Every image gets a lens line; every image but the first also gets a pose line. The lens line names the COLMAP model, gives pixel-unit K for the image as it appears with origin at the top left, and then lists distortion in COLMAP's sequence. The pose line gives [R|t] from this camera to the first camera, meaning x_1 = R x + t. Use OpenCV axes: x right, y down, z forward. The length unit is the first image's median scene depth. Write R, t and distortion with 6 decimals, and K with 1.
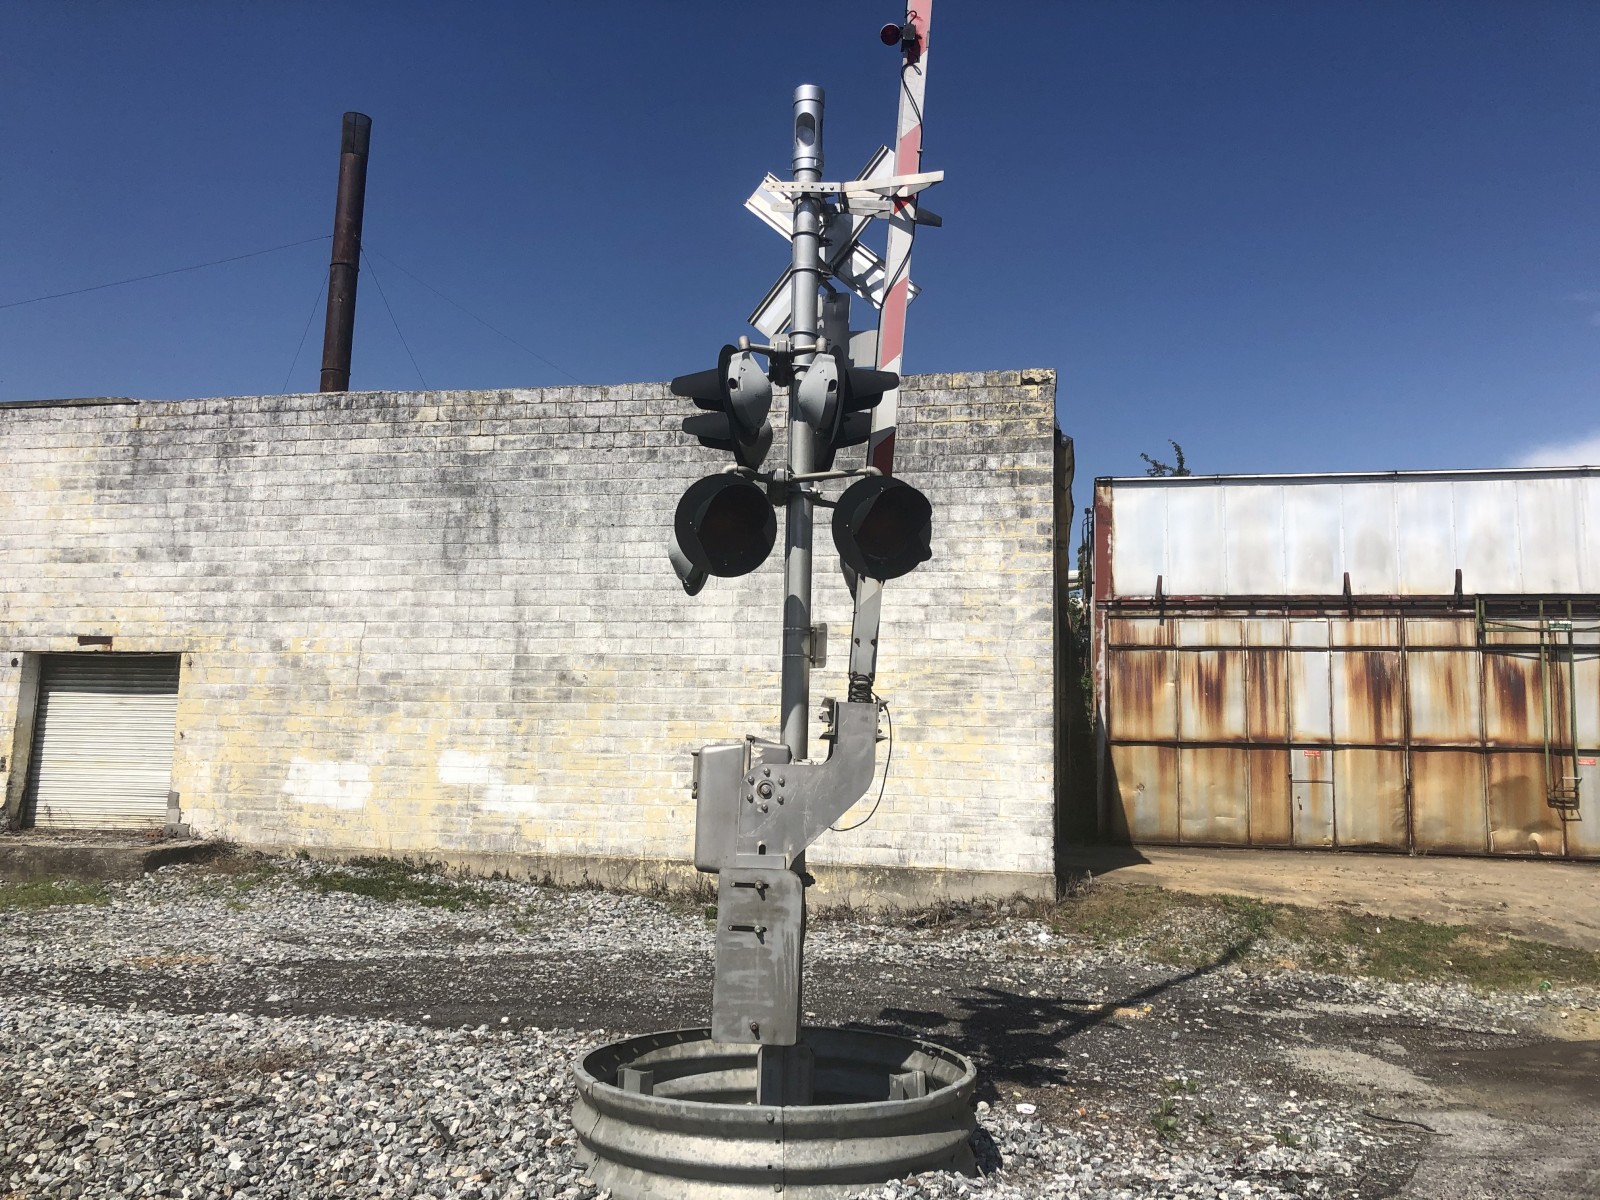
lens RADIAL K [[1413.3, 0, 836.7], [0, 1413.3, 577.8], [0, 0, 1]] dist [0.033591, -0.014082]
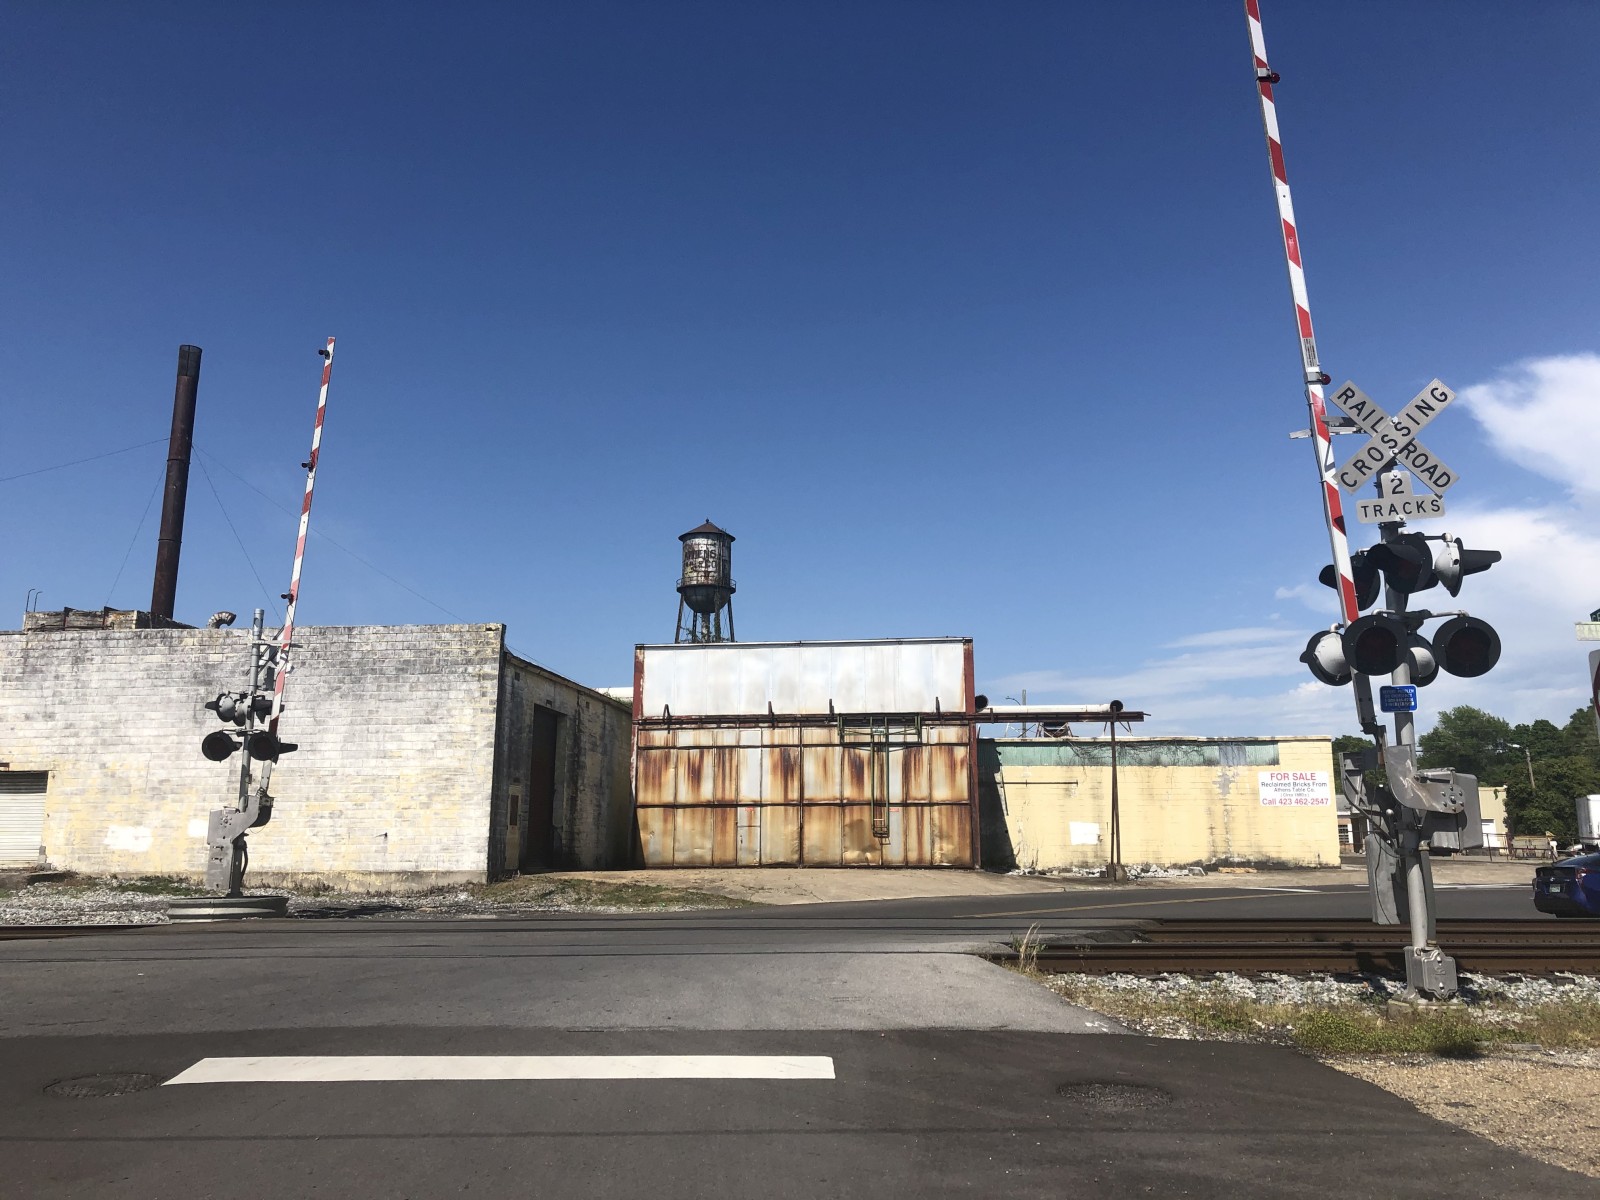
lens RADIAL K [[1310.8, 0, 792.1], [0, 1310.8, 567.6], [0, 0, 1]] dist [0.063691, -0.091535]
pose [[0.996410, -0.008244, 0.084262, 0.269355], [0.013908, 0.997666, -0.066856, -0.061538], [-0.083514, 0.067788, 0.994198, -0.610502]]
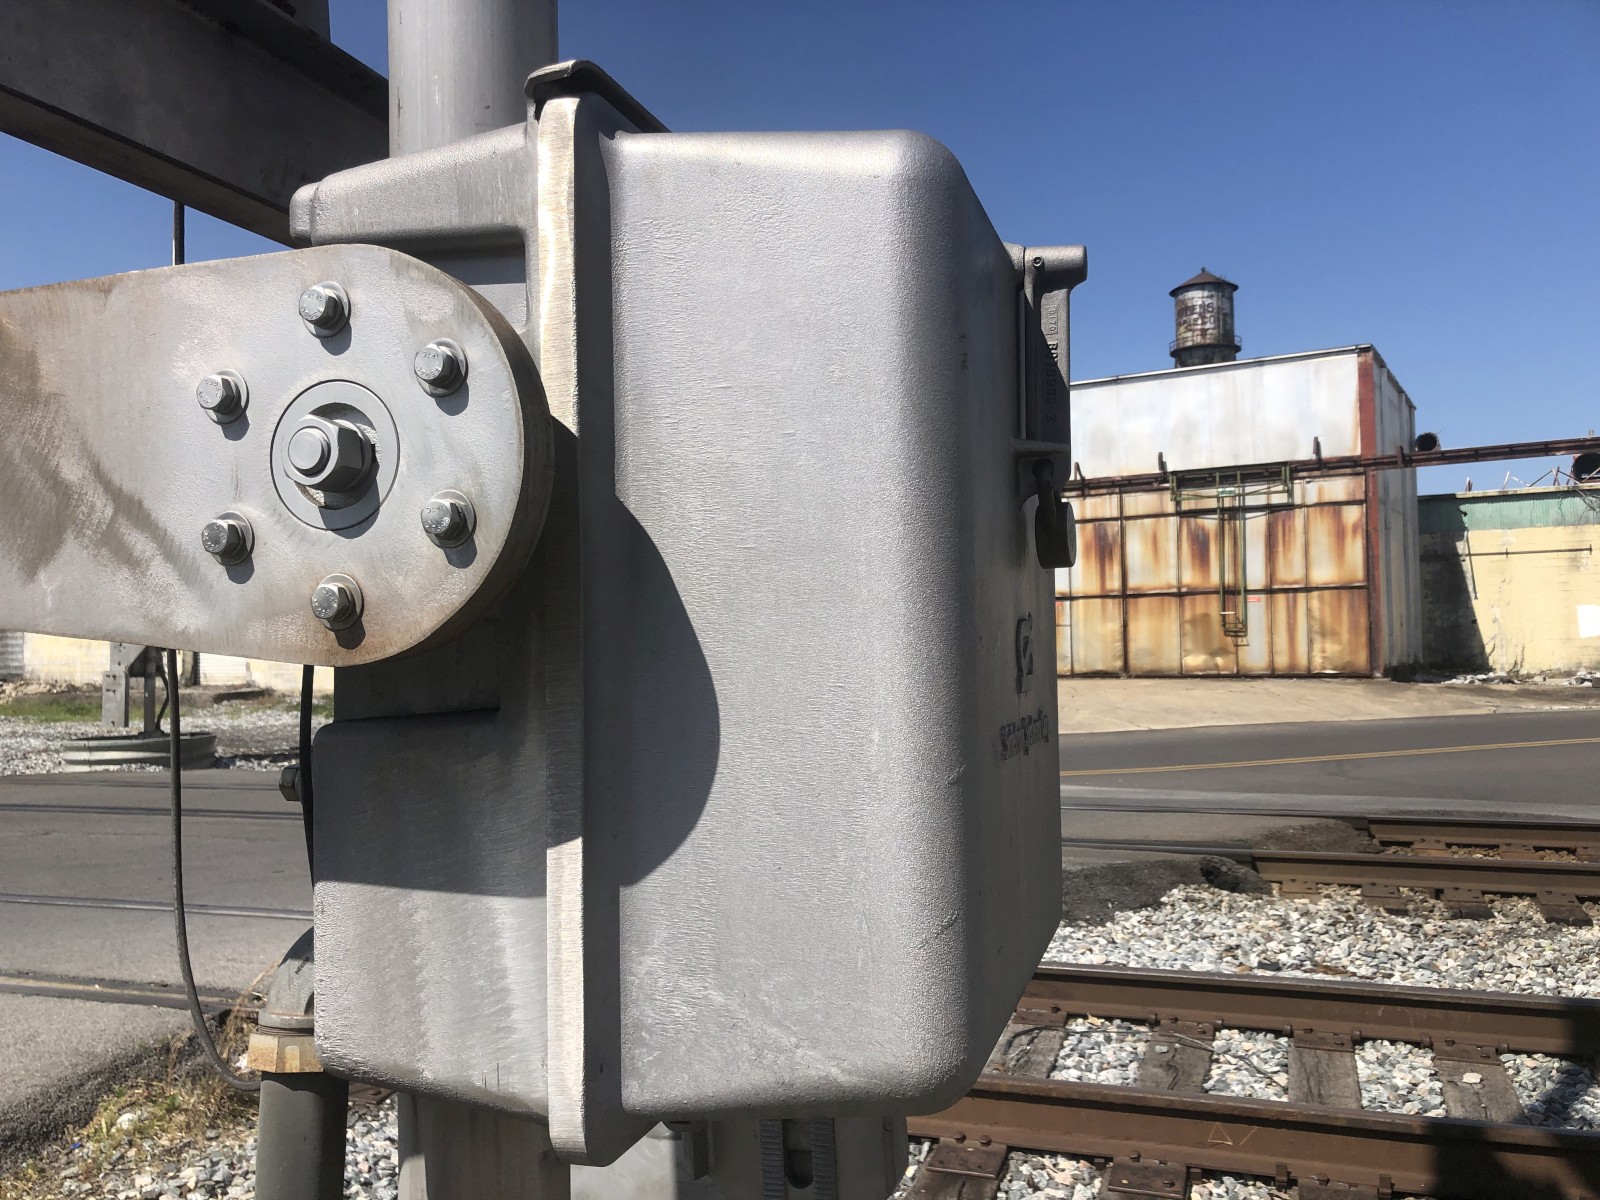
lens RADIAL K [[1357.2, 0, 682.0], [0, 1357.2, 600.4], [0, 0, 1]] dist [-0.008782, -0.010300]
pose [[0.927292, -0.054786, -0.370309, 0.502057], [0.092806, 0.991995, 0.085633, -0.018376], [0.362653, -0.113773, 0.924953, -0.283811]]
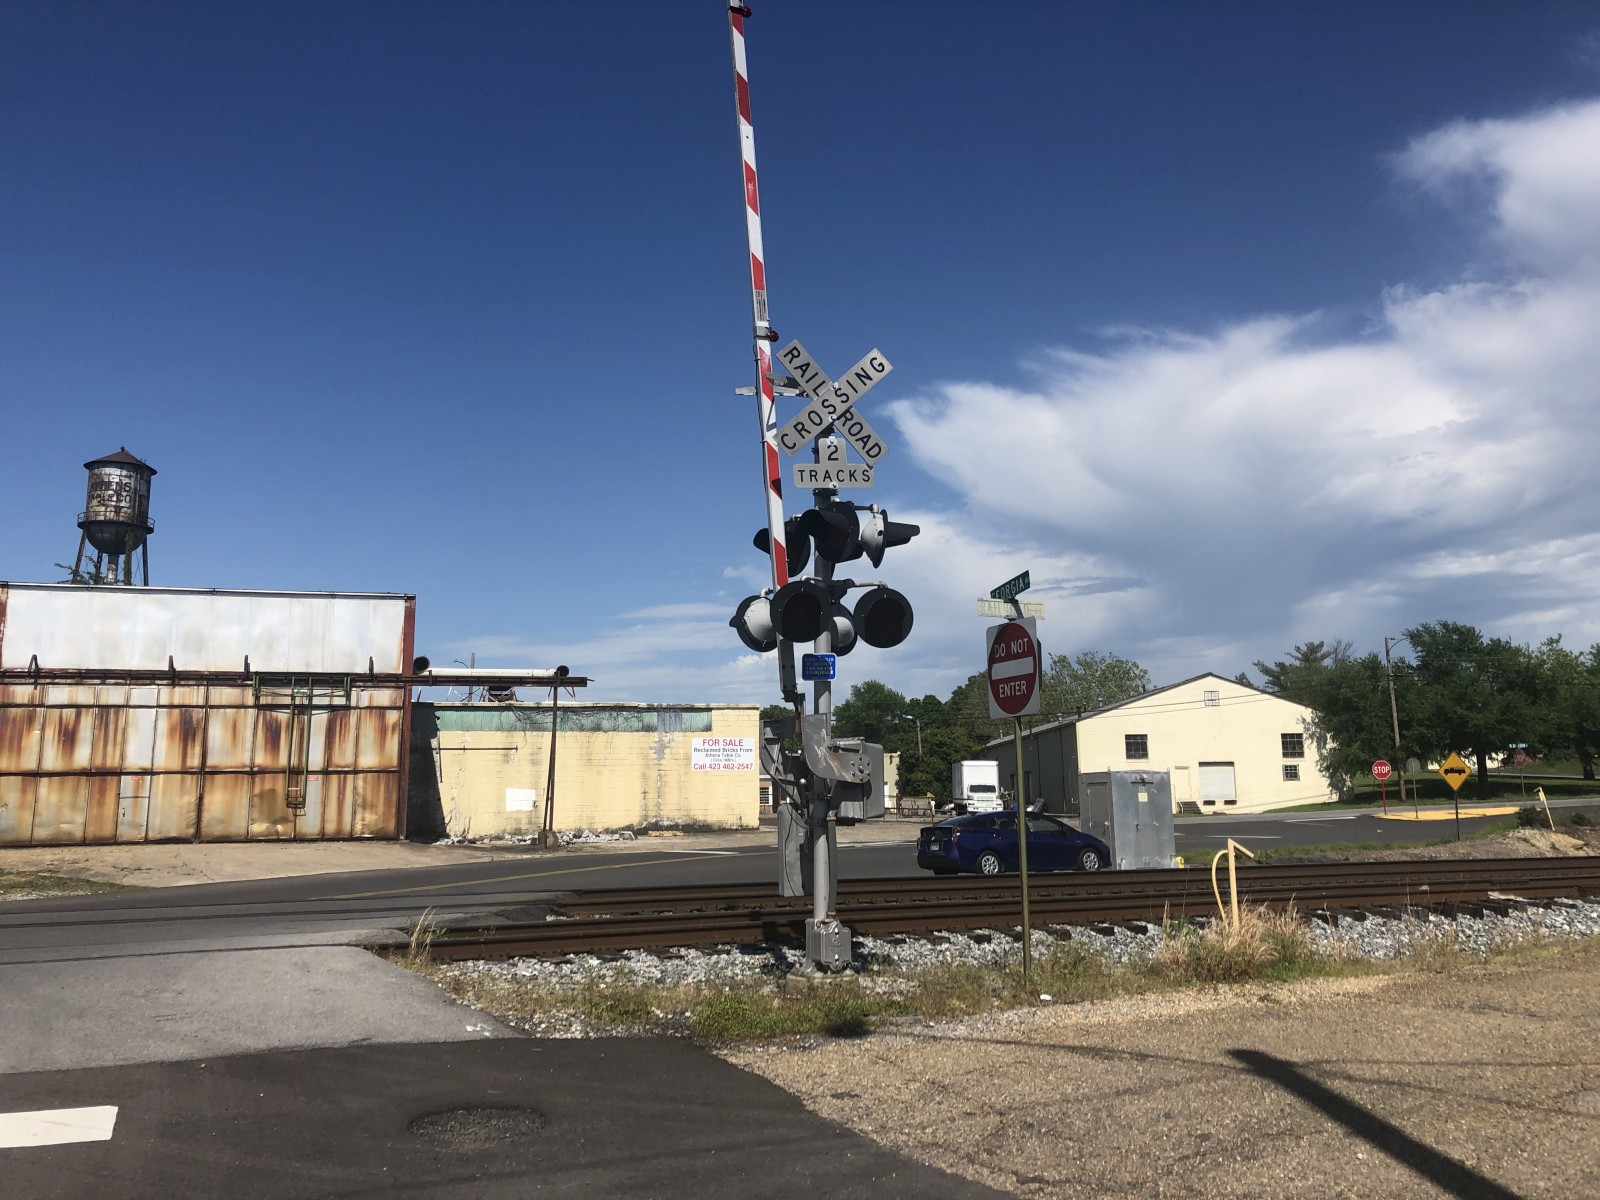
lens RADIAL K [[1321.8, 0, 797.3], [0, 1321.8, 567.8], [0, 0, 1]] dist [0.013230, 0.003465]
pose [[0.879984, 0.049347, 0.472433, 0.291598], [-0.032414, 0.998509, -0.043921, -0.058881], [-0.473896, 0.023336, 0.880271, -0.571053]]
